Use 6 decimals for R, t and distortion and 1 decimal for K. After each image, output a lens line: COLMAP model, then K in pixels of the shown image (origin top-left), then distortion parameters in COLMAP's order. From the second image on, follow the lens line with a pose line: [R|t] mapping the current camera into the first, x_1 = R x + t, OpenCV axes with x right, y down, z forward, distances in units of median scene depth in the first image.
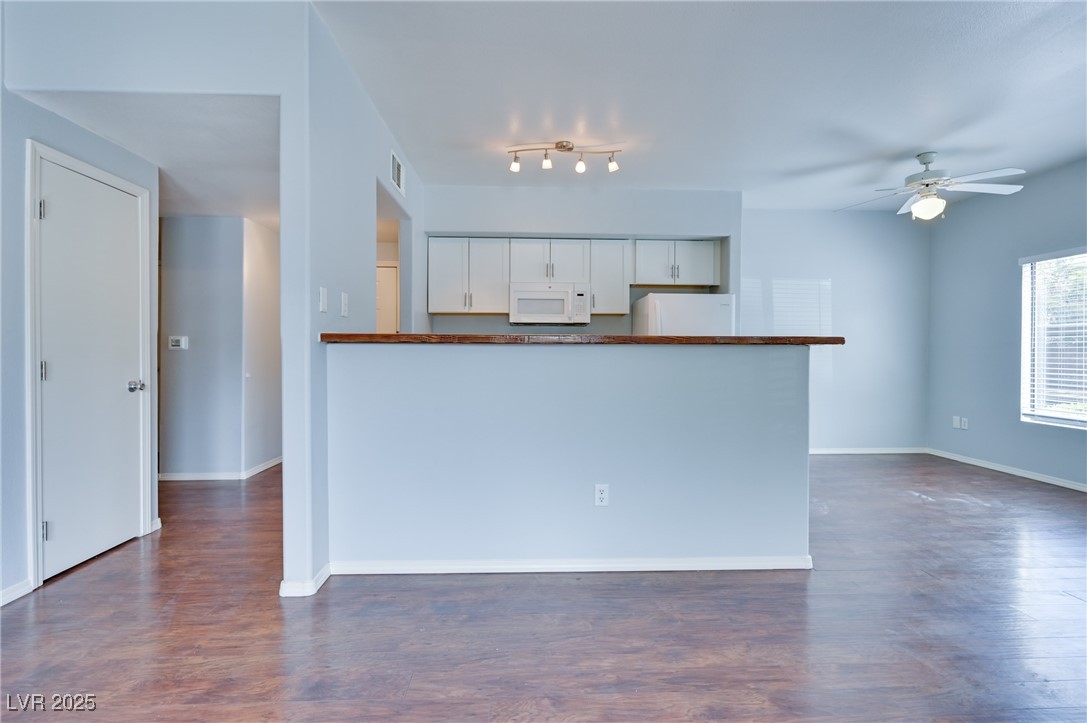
lens RADIAL K [[471.4, 0, 545.8], [0, 471.4, 356.2], [0, 0, 1]] dist [-0.000554, -0.000382]
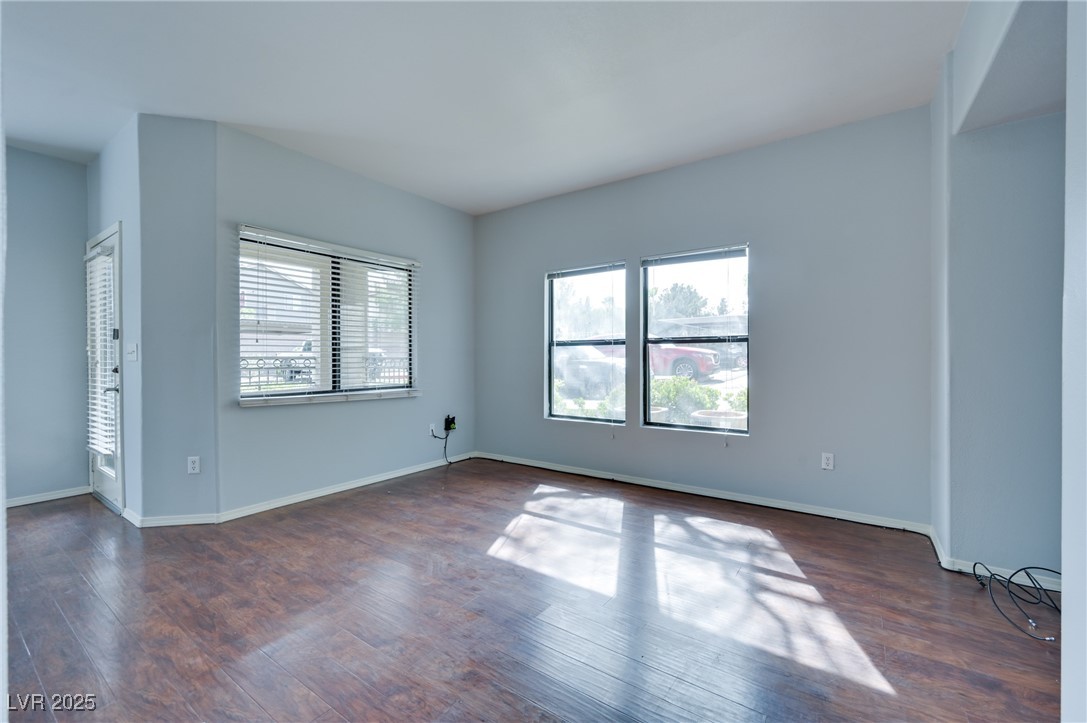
lens RADIAL K [[437.9, 0, 546.6], [0, 437.9, 360.4], [0, 0, 1]] dist [-0.001824, -0.000007]
pose [[-0.756191, -0.004833, 0.654333, -0.511722], [0.004171, 0.999917, 0.012206, -0.001067], [-0.654338, 0.011959, -0.756108, 0.591163]]
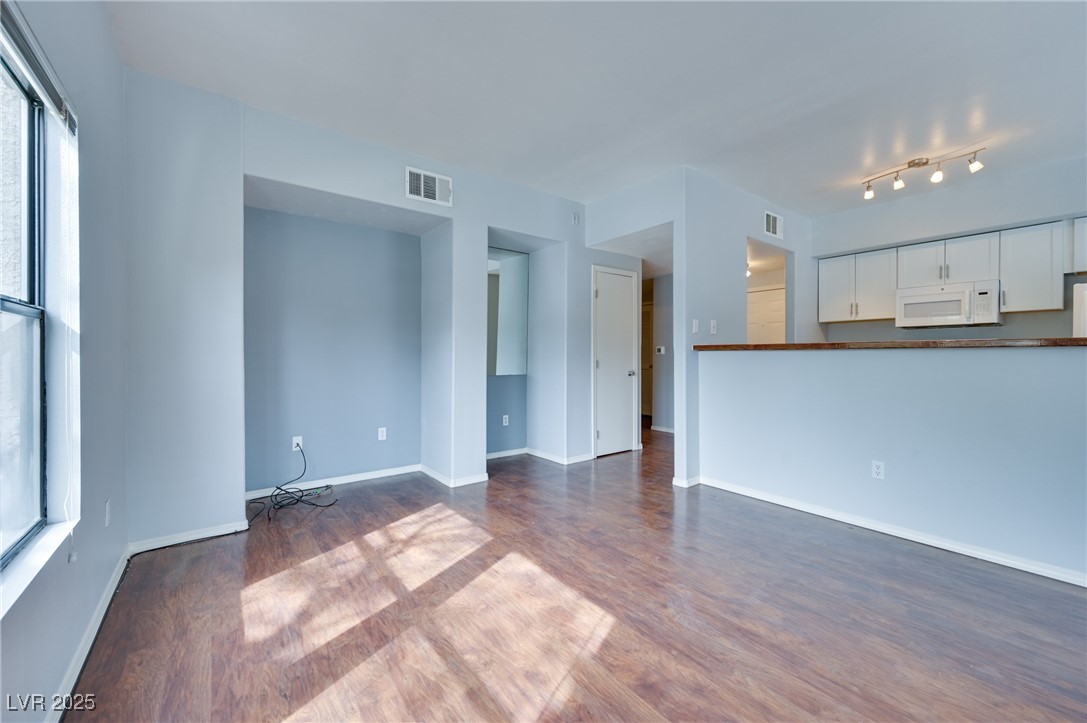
lens RADIAL K [[437.9, 0, 543.1], [0, 437.9, 358.6], [0, 0, 1]] dist [-0.001824, -0.000007]
pose [[0.526192, 0.001943, -0.850364, 0.436224], [-0.002997, 0.999995, 0.000430, 0.001948], [0.850361, 0.002322, 0.526195, -0.246628]]
